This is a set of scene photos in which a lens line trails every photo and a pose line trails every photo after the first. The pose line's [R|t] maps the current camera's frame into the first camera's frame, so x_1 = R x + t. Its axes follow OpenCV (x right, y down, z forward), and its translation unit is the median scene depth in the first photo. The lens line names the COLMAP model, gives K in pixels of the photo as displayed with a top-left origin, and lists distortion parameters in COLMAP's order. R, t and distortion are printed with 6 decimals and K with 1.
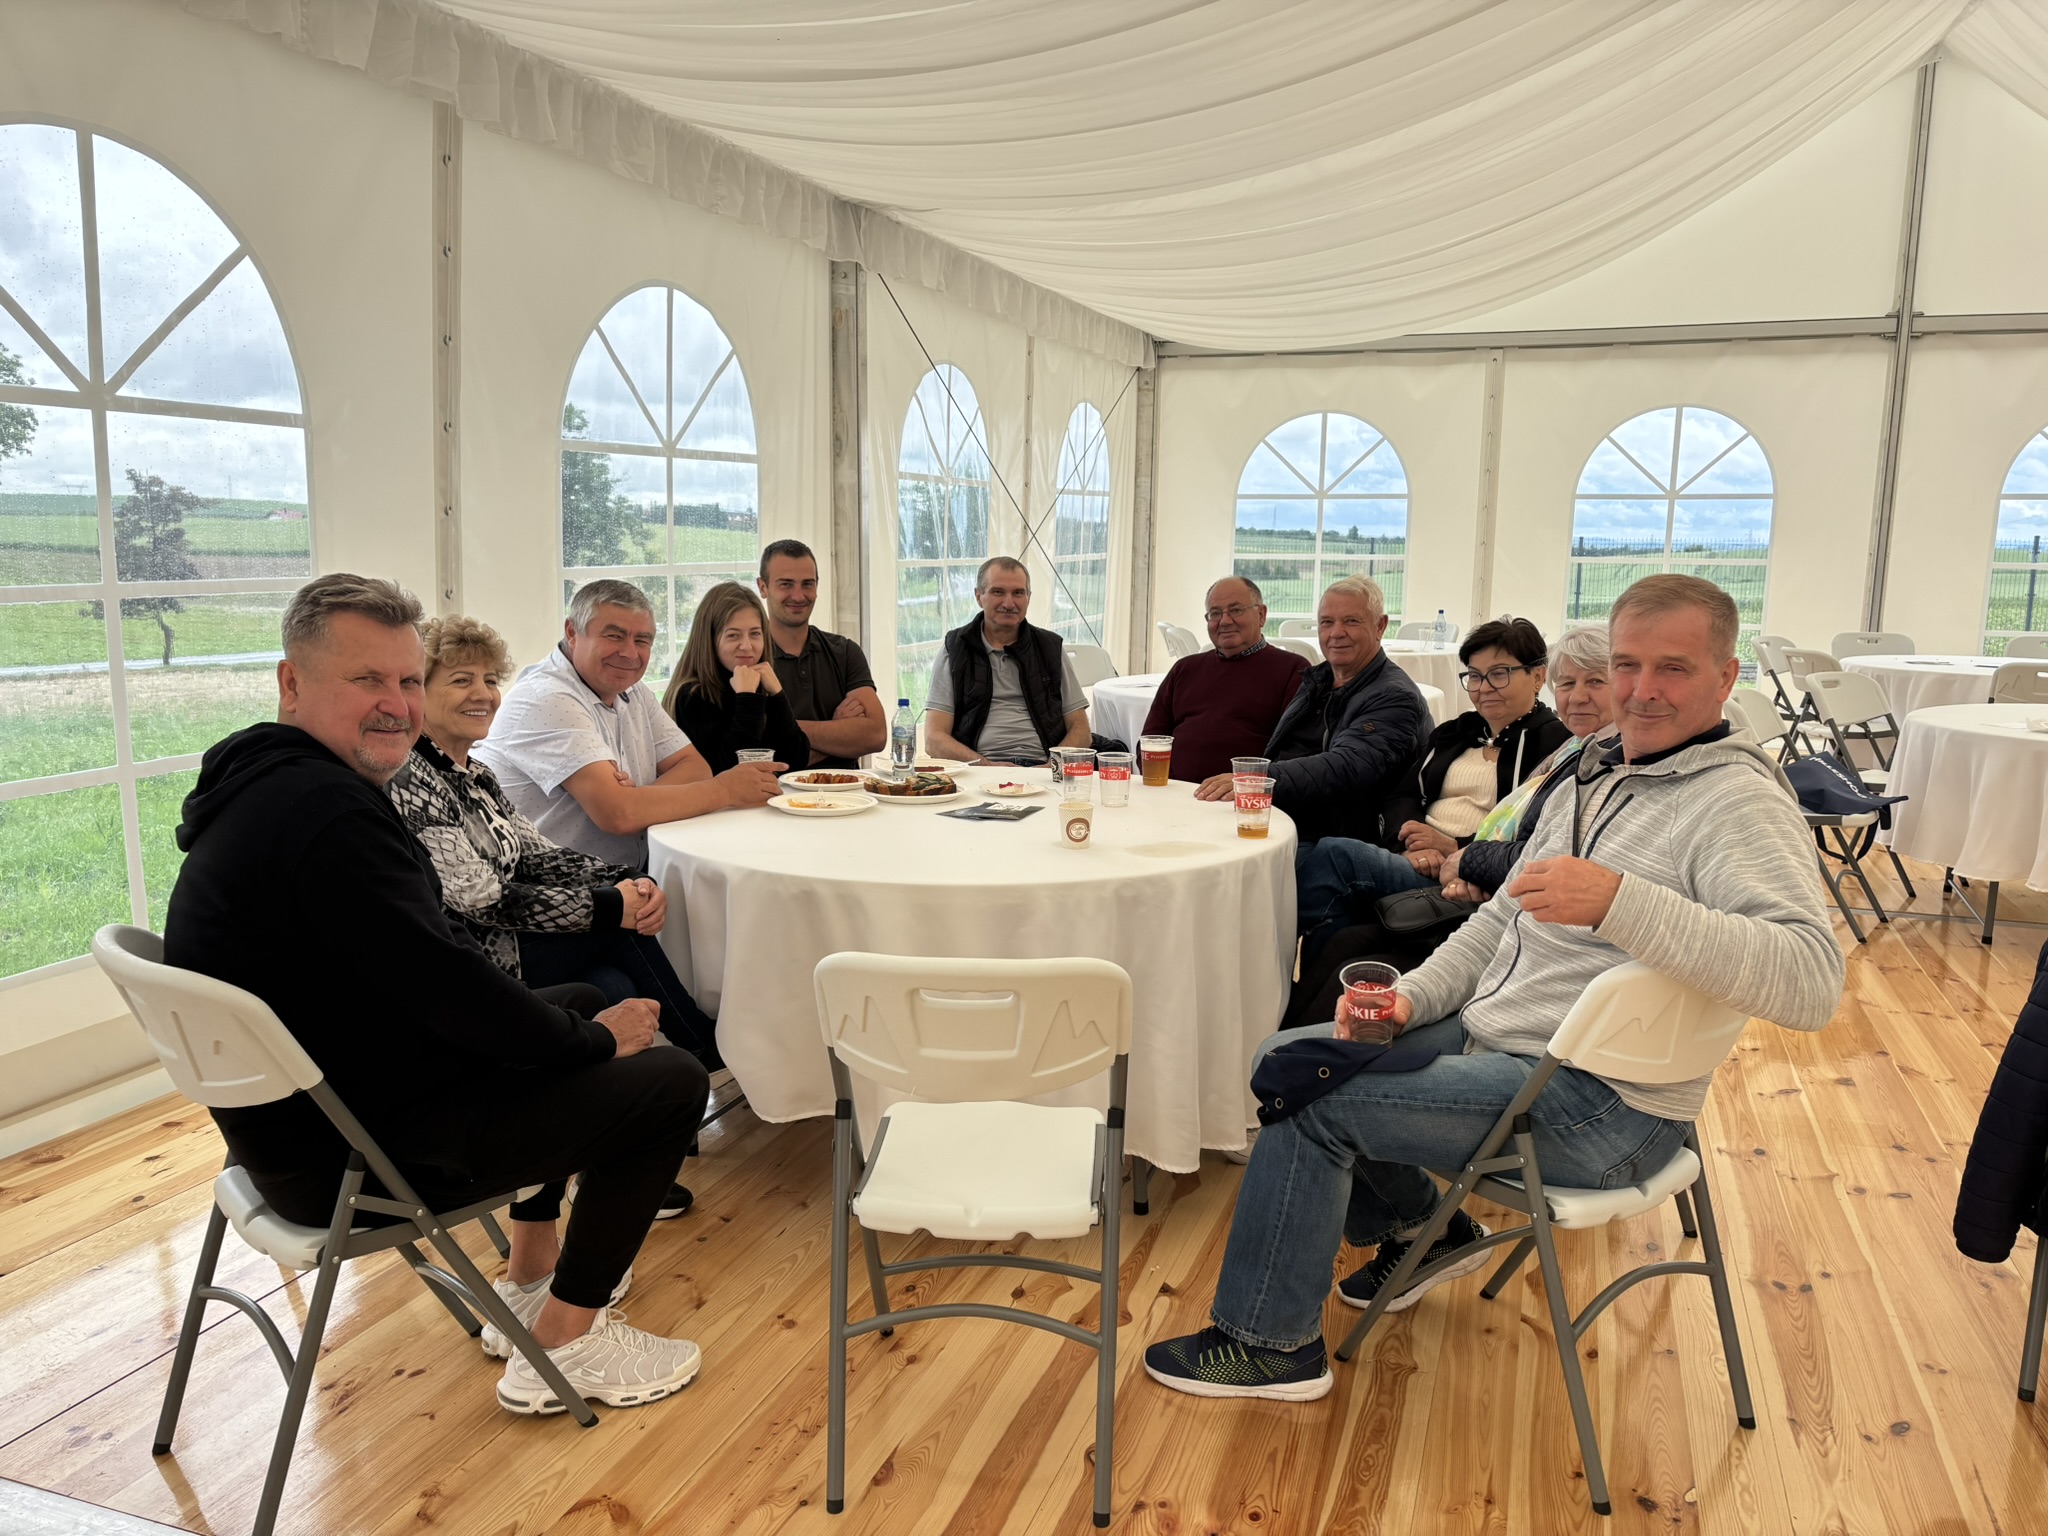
lens RADIAL K [[1526.6, 0, 1033.0], [0, 1526.6, 786.9], [0, 0, 1]] dist [0.059184, -0.055374]
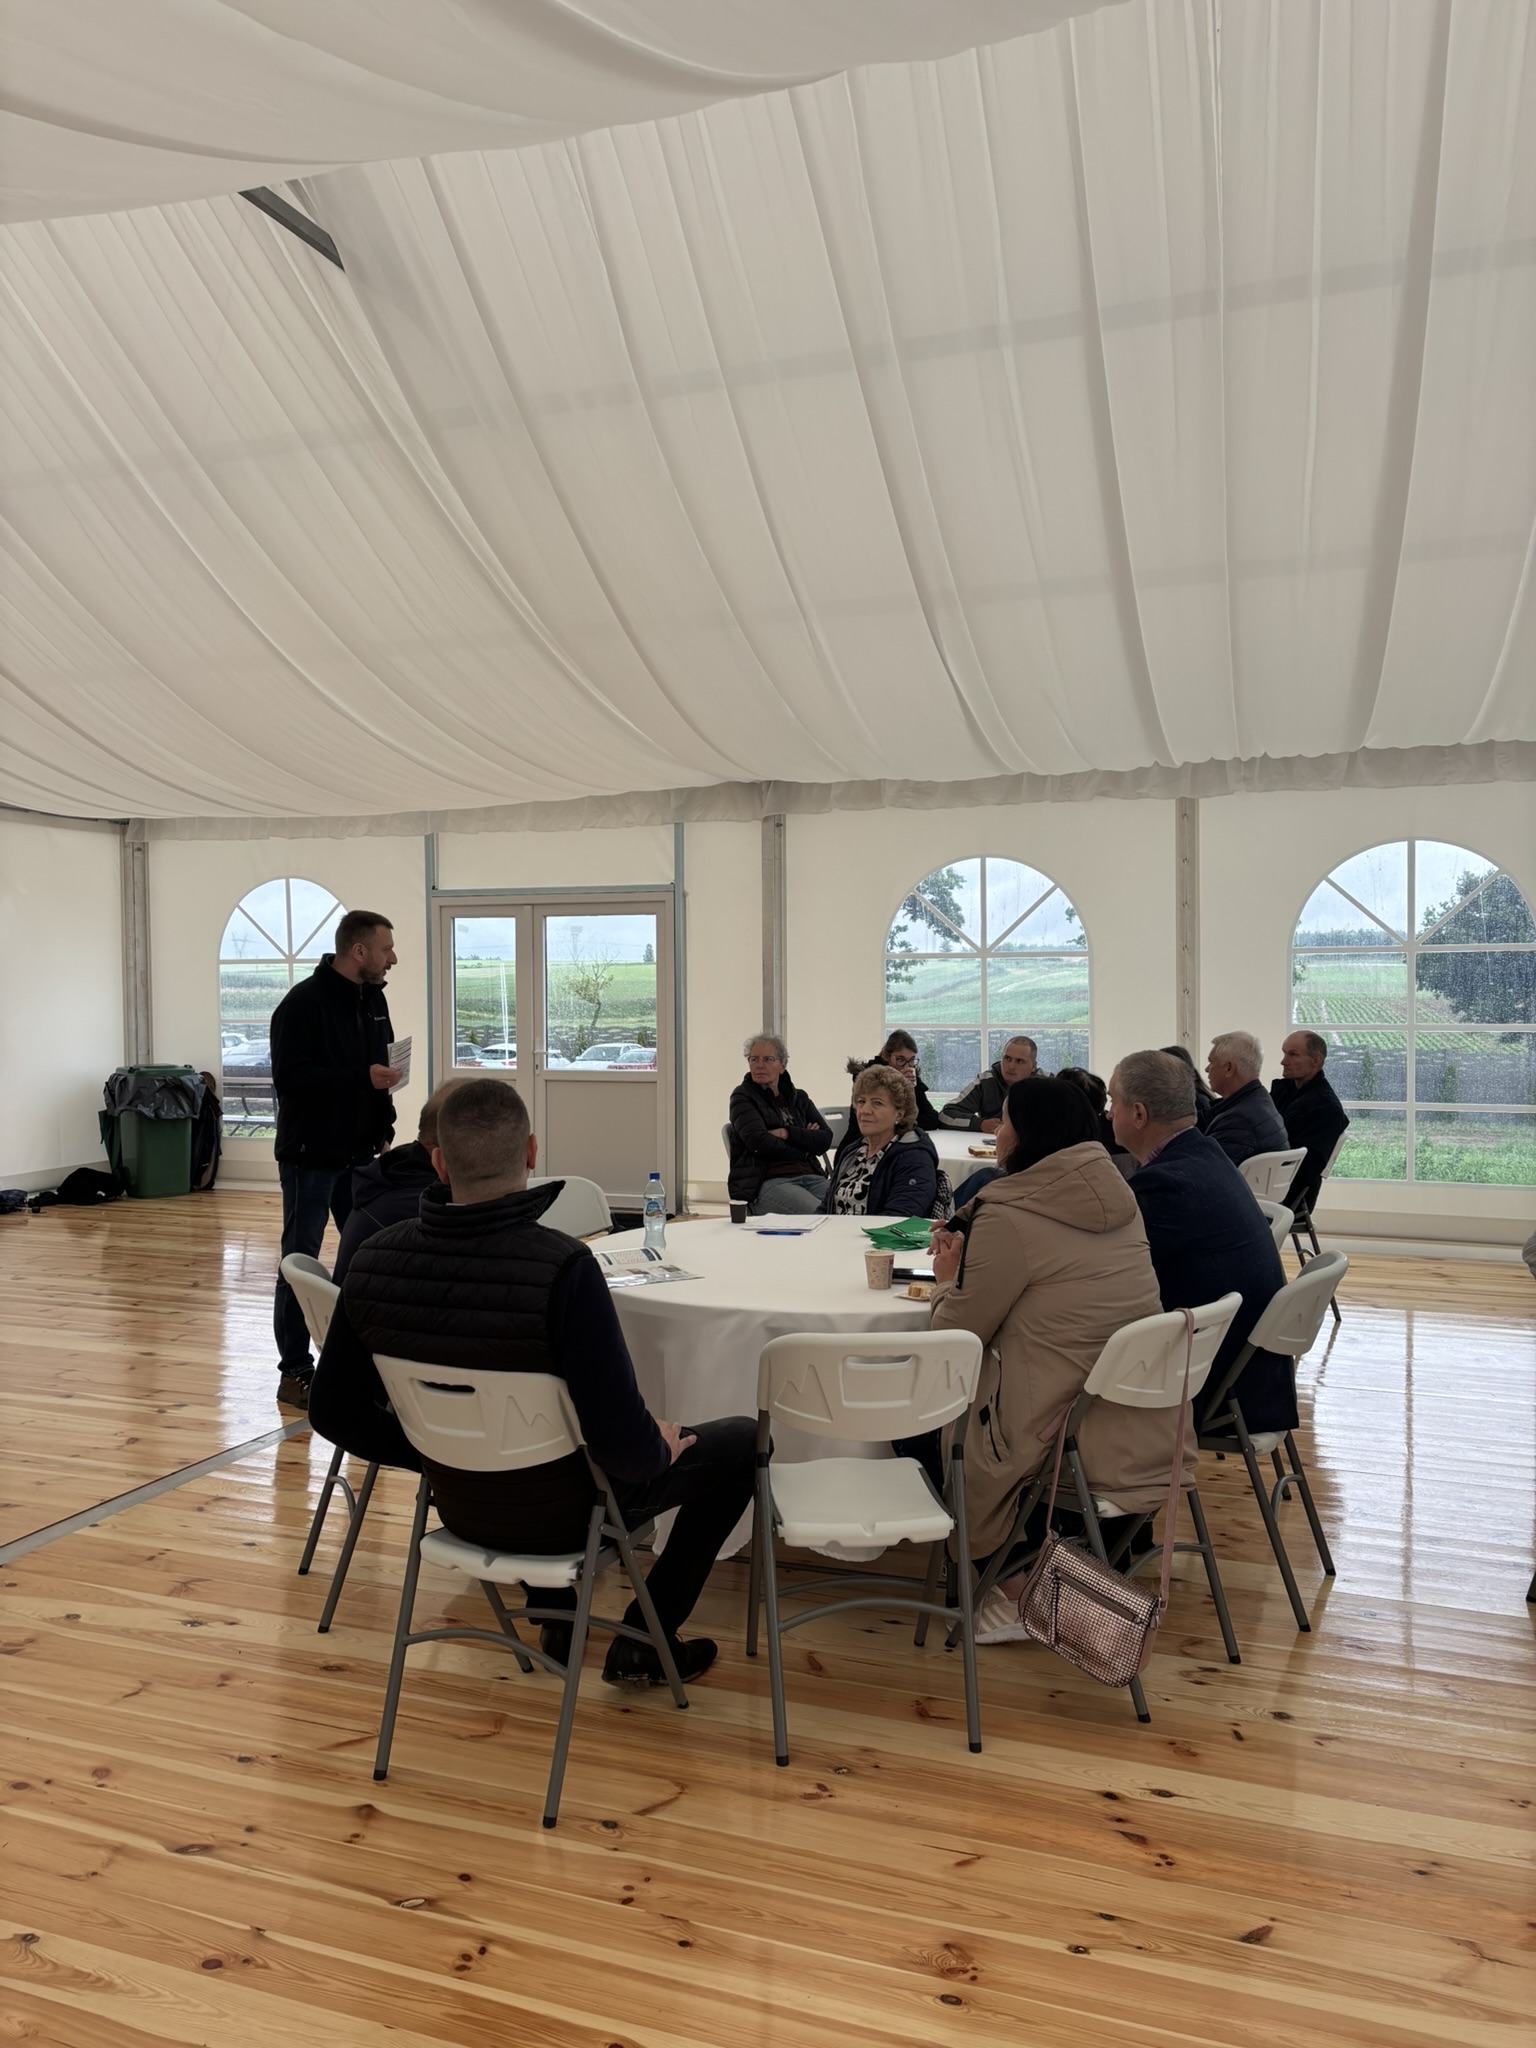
lens RADIAL K [[1526.6, 0, 753.9], [0, 1526.6, 1036.0], [0, 0, 1]] dist [0.059184, -0.055374]
pose [[-0.025796, 0.026512, -0.999316, 0.866760], [-0.159932, 0.986663, 0.030304, -0.055617], [0.986791, 0.160604, -0.021212, 0.296699]]
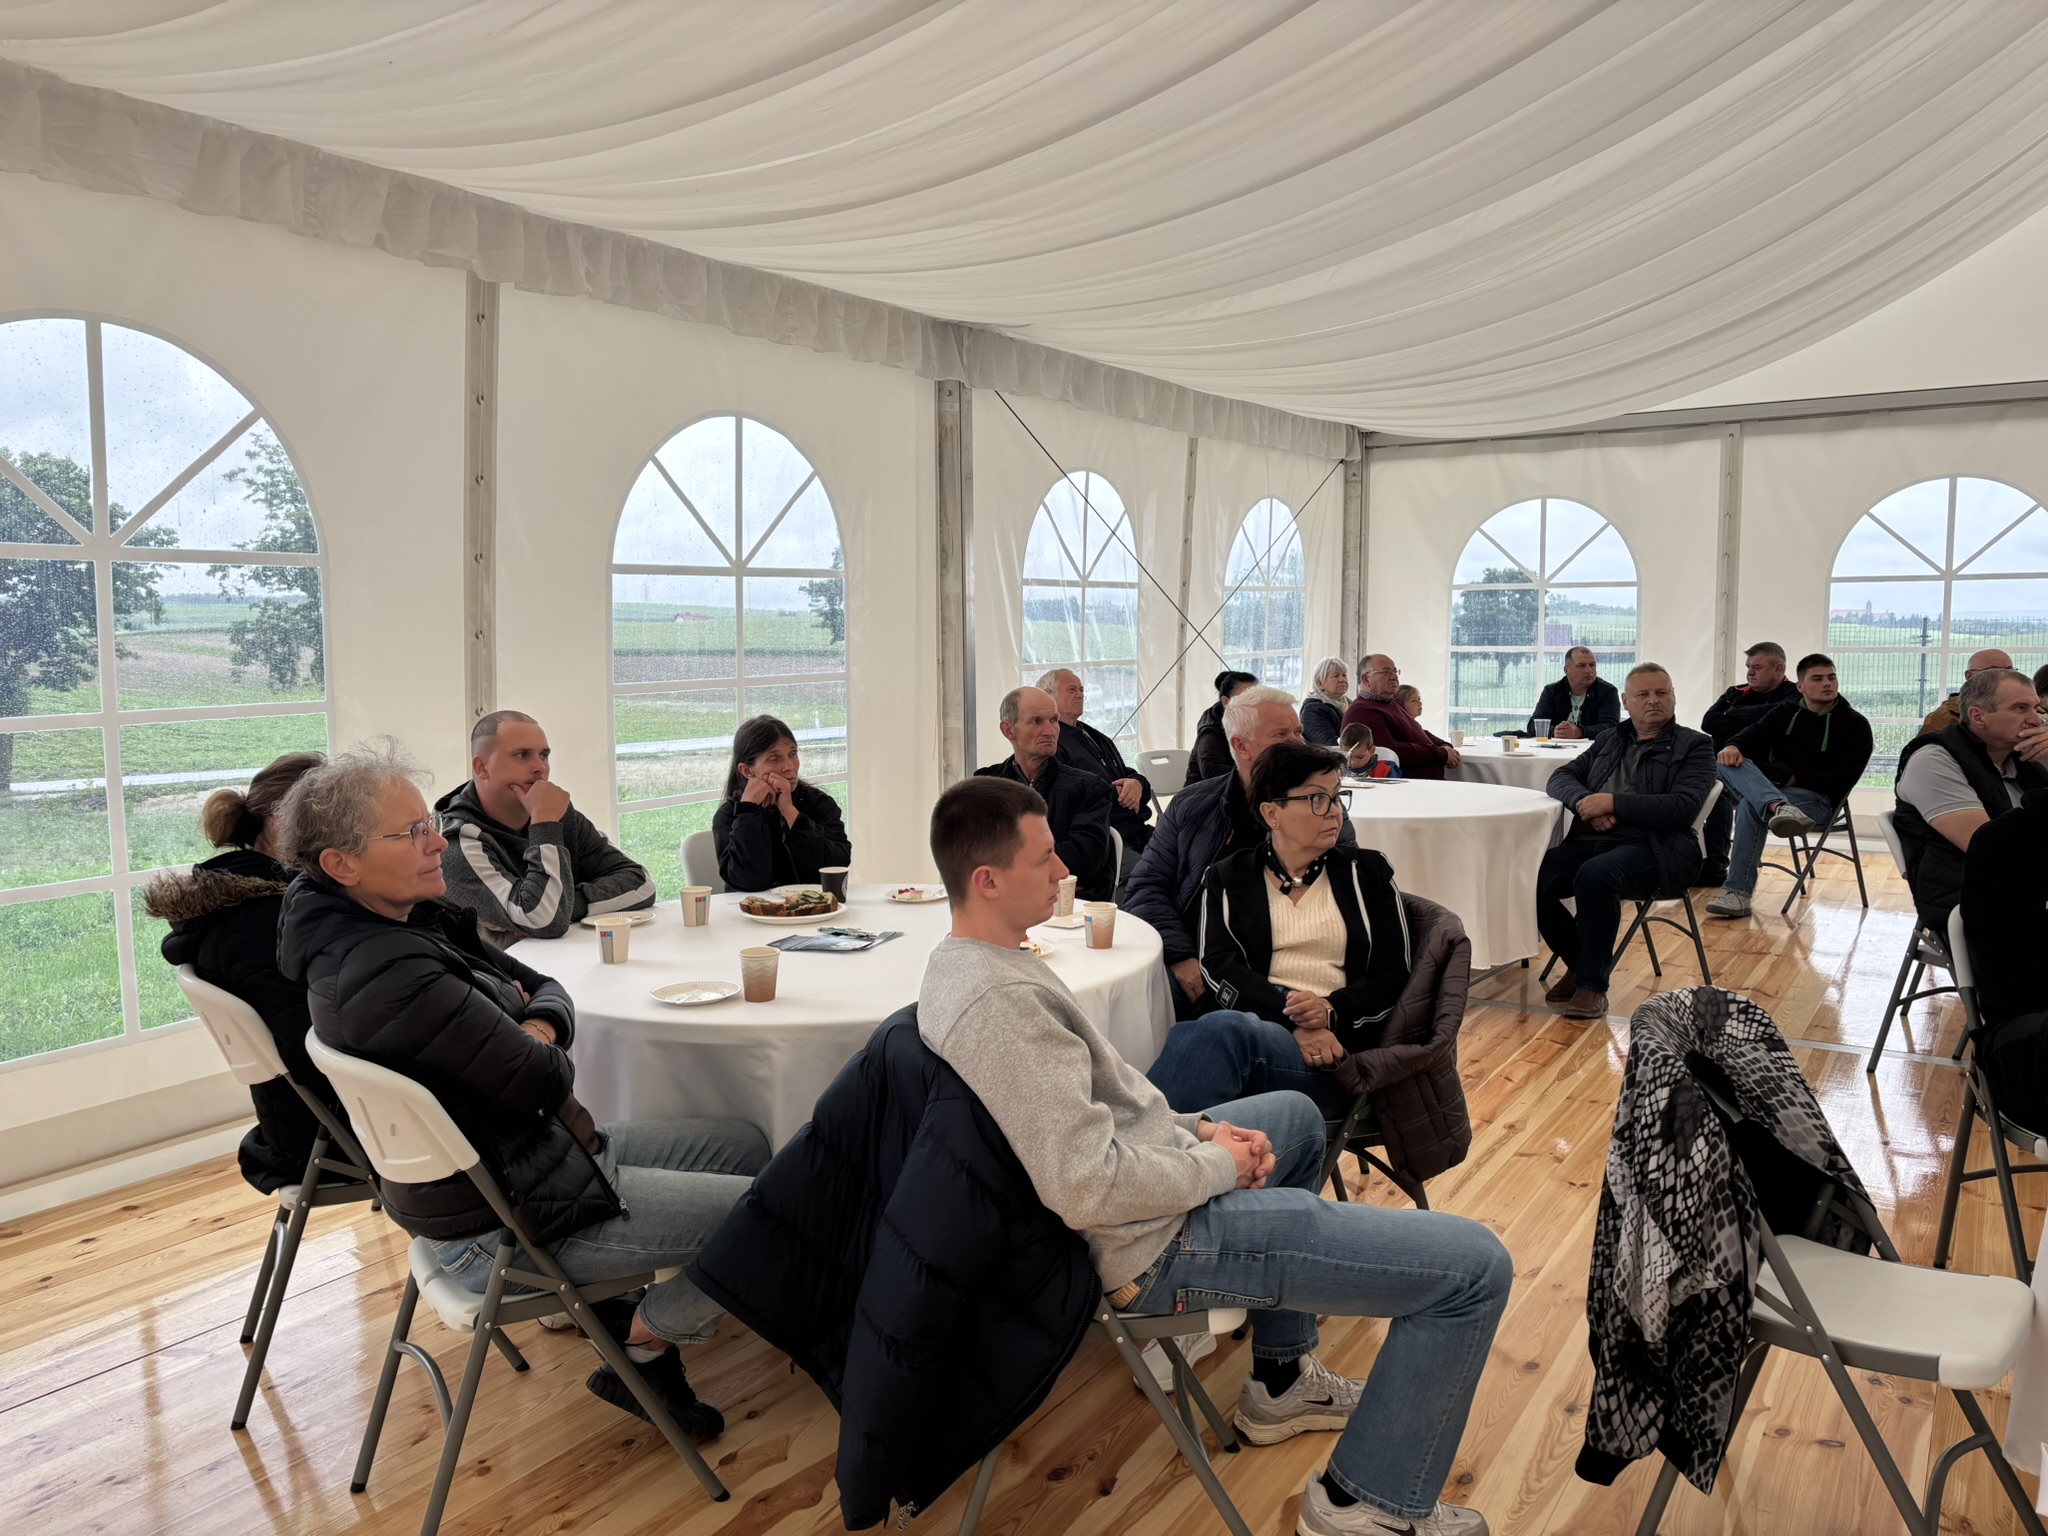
lens RADIAL K [[1526.6, 0, 1027.4], [0, 1526.6, 764.9], [0, 0, 1]] dist [0.059184, -0.055374]
pose [[0.972921, 0.002832, -0.231121, 0.136139], [-0.019166, 0.997470, -0.068460, -0.013102], [0.230343, 0.071036, 0.970513, 0.030266]]
